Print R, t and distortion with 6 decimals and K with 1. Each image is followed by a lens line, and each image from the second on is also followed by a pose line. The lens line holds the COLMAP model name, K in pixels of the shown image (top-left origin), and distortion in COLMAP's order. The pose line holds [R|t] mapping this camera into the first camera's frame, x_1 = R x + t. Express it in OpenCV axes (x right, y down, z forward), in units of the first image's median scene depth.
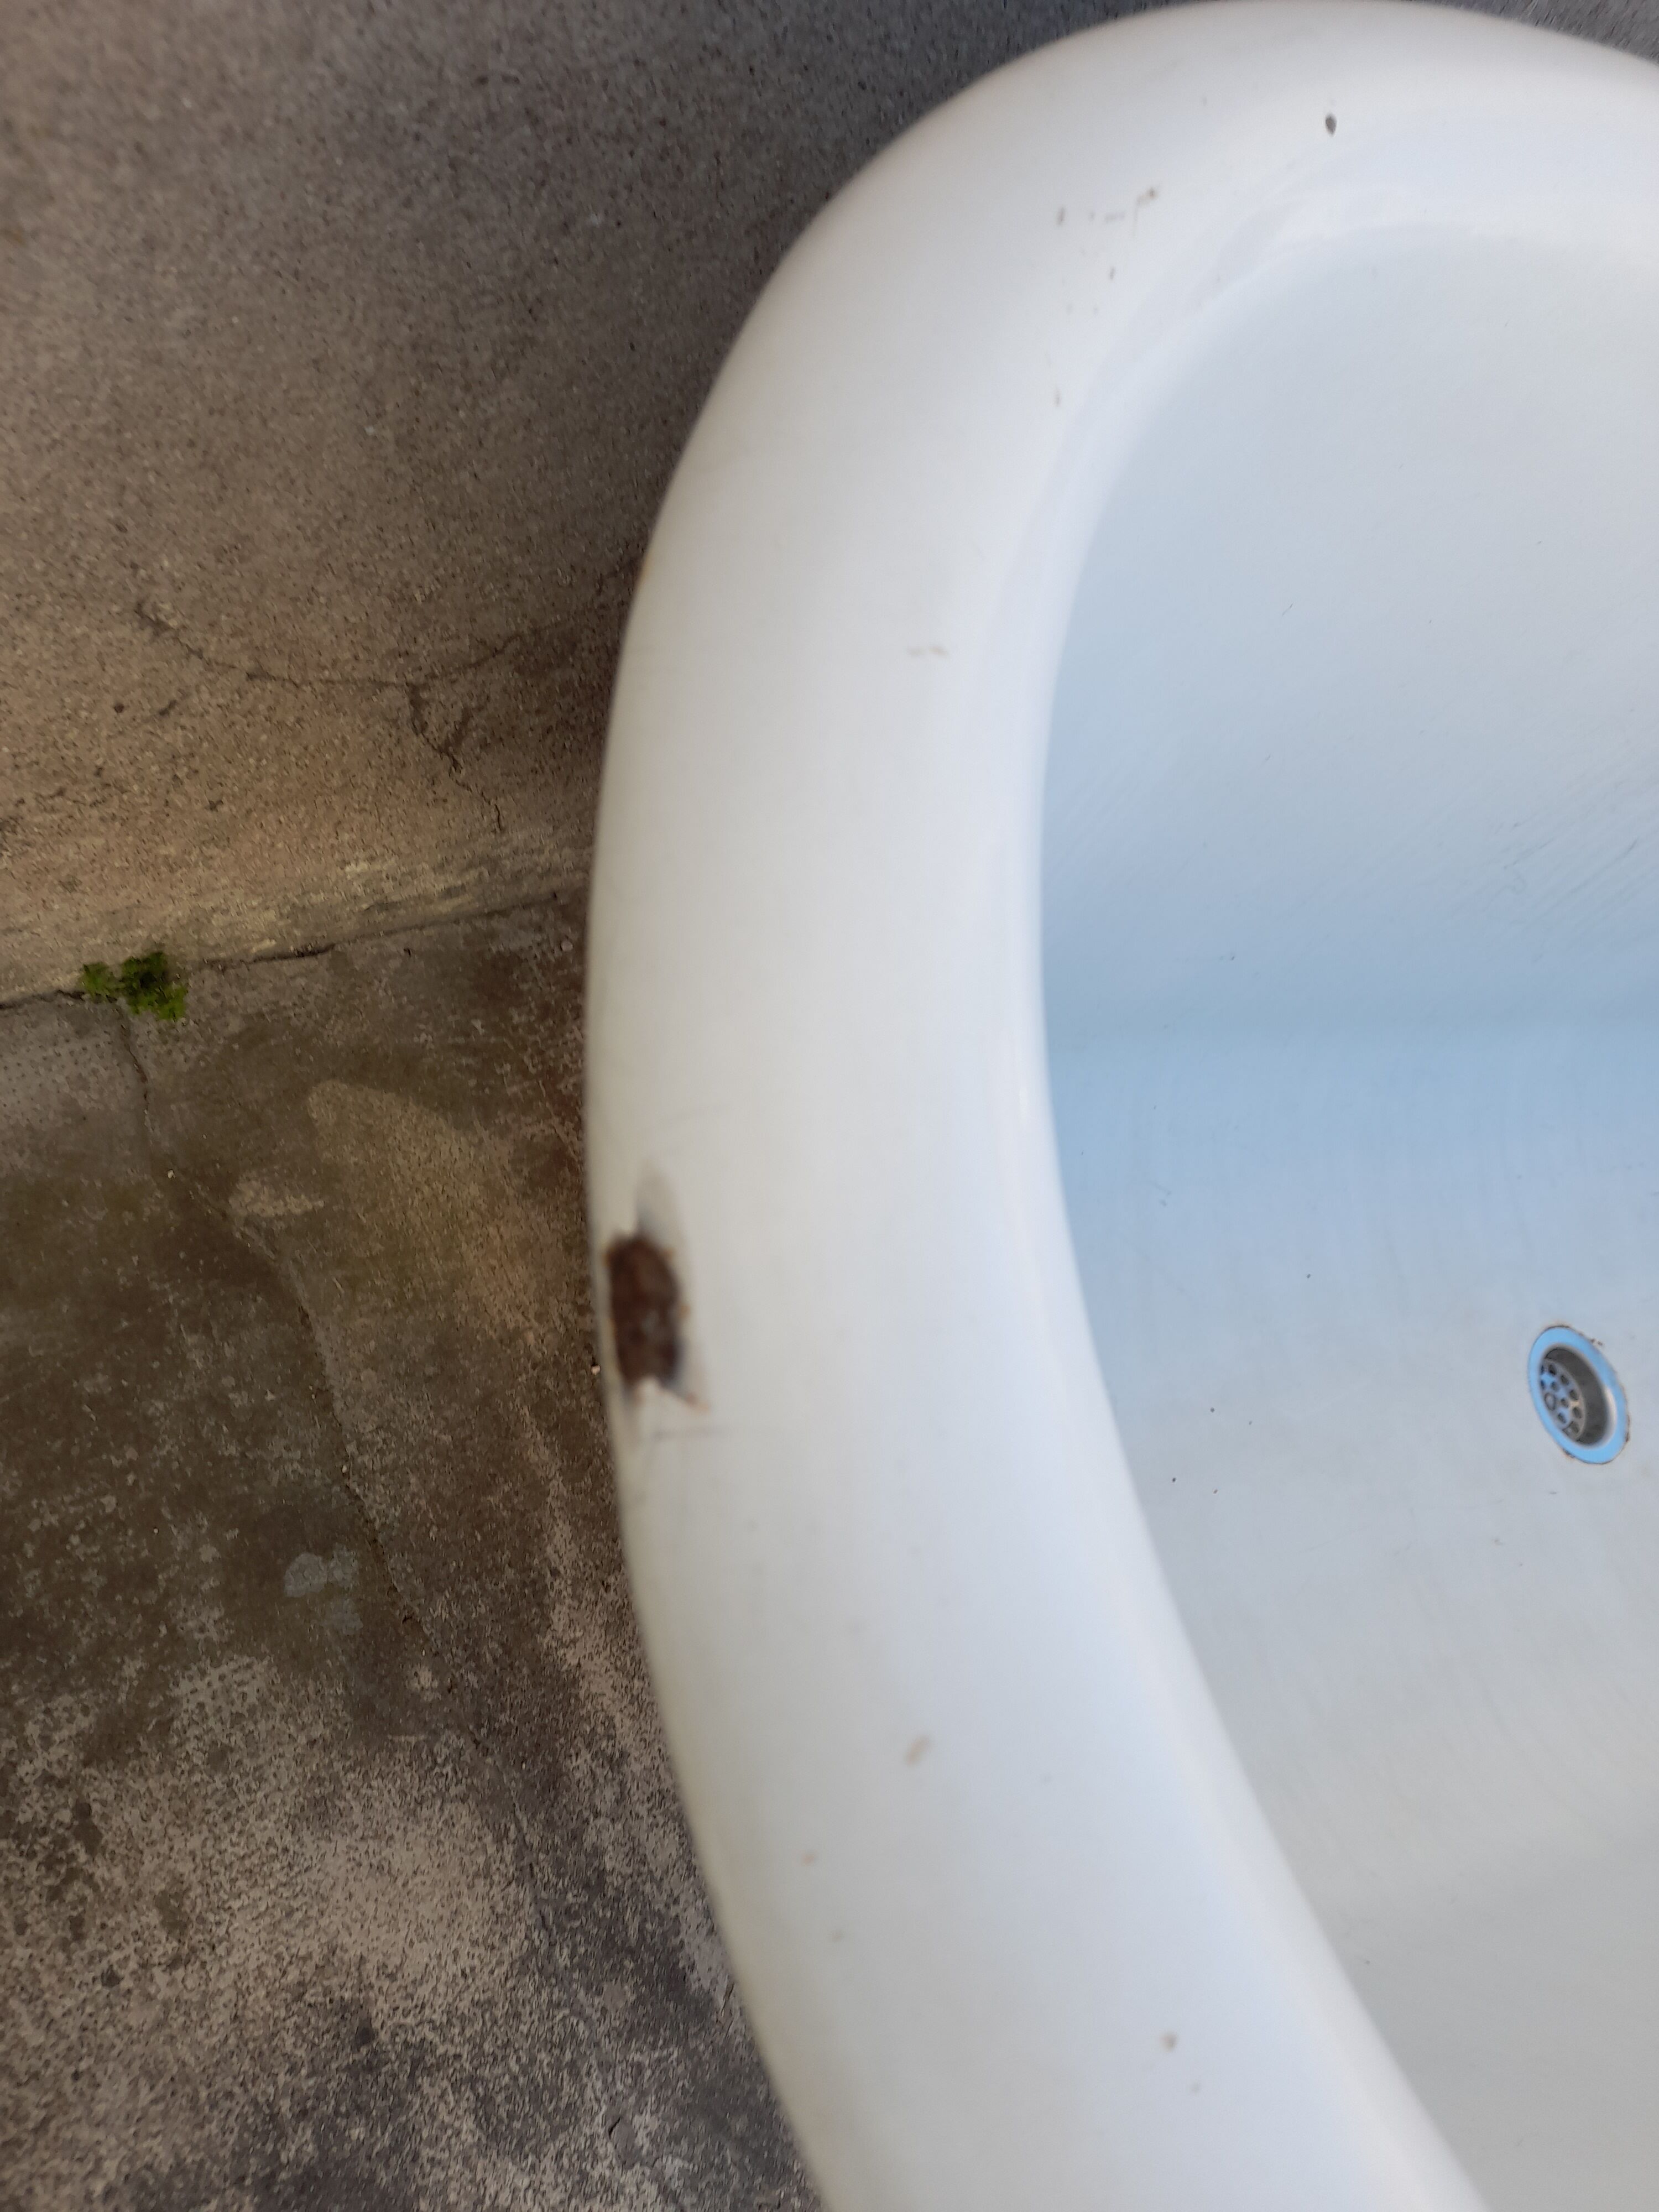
lens RADIAL K [[1555.4, 0, 829.5], [0, 1555.4, 1106.0], [0, 0, 1]] dist [0.007402, -0.000263]
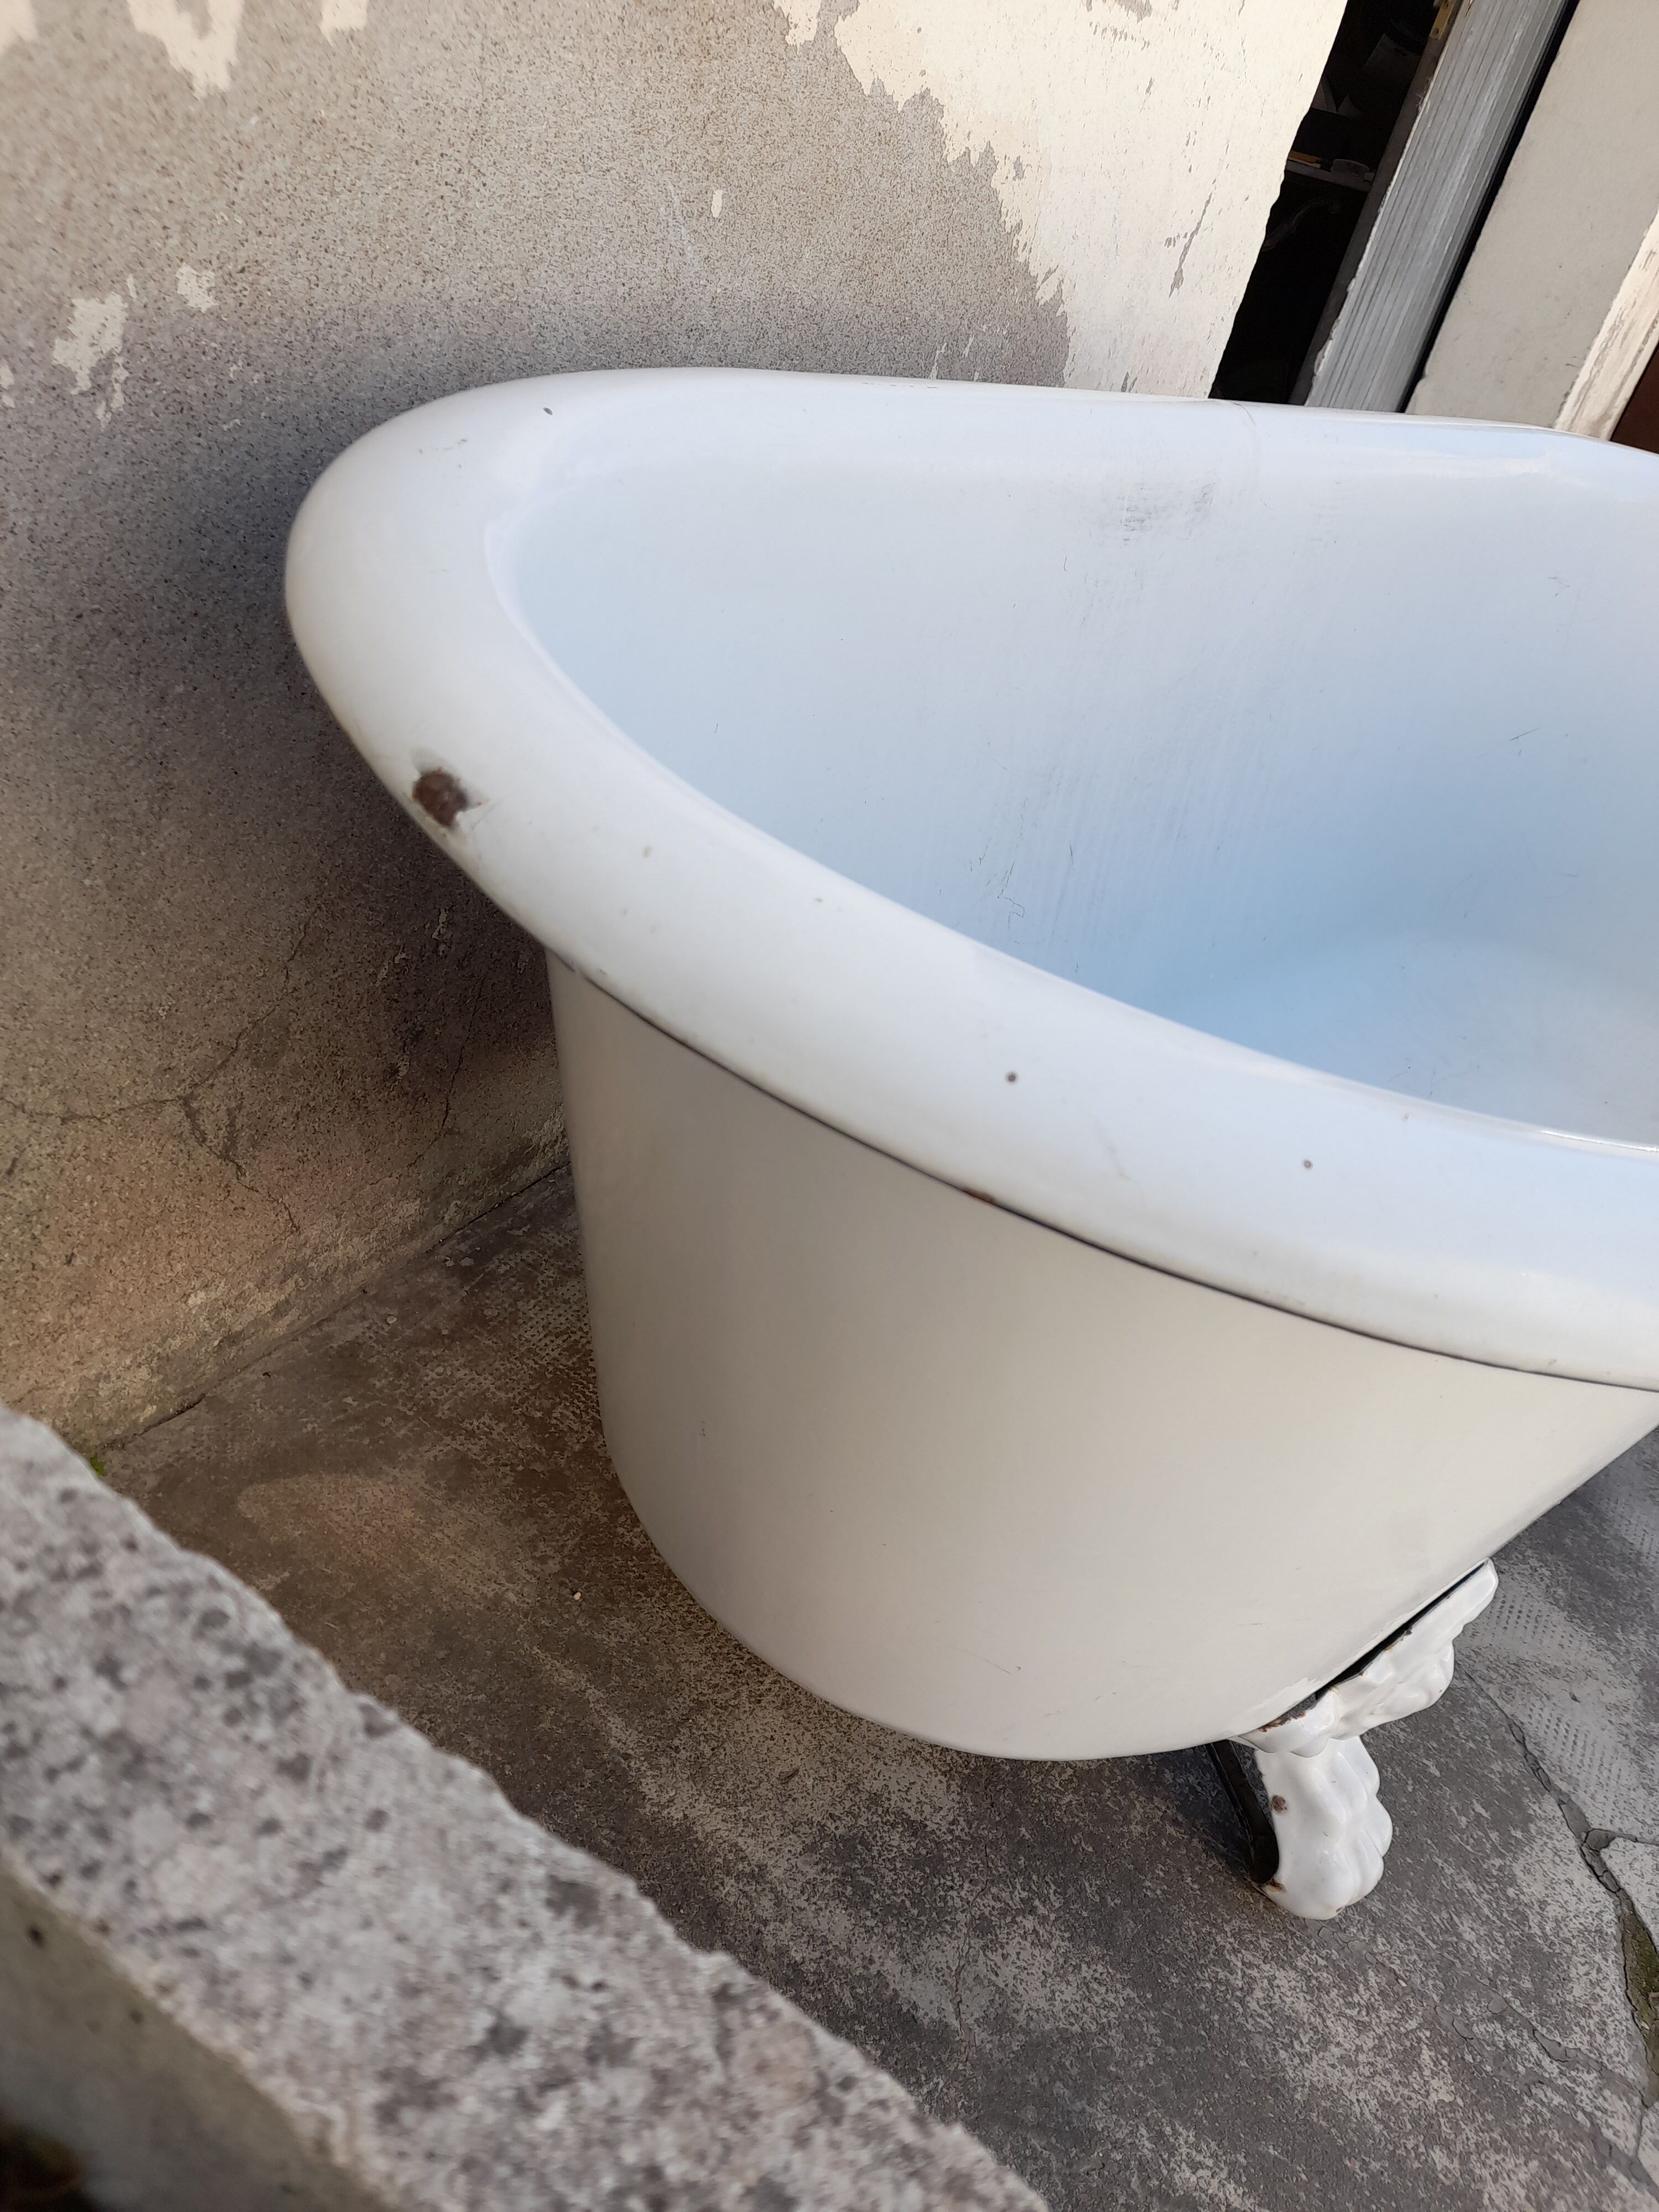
lens RADIAL K [[1589.9, 0, 835.8], [0, 1589.9, 1157.7], [0, 0, 1]] dist [-0.008396, 0.043679]
pose [[0.857568, -0.470754, 0.207287, -0.094522], [0.512917, 0.812906, -0.275862, 0.385559], [-0.038642, 0.342891, 0.938580, -0.224034]]
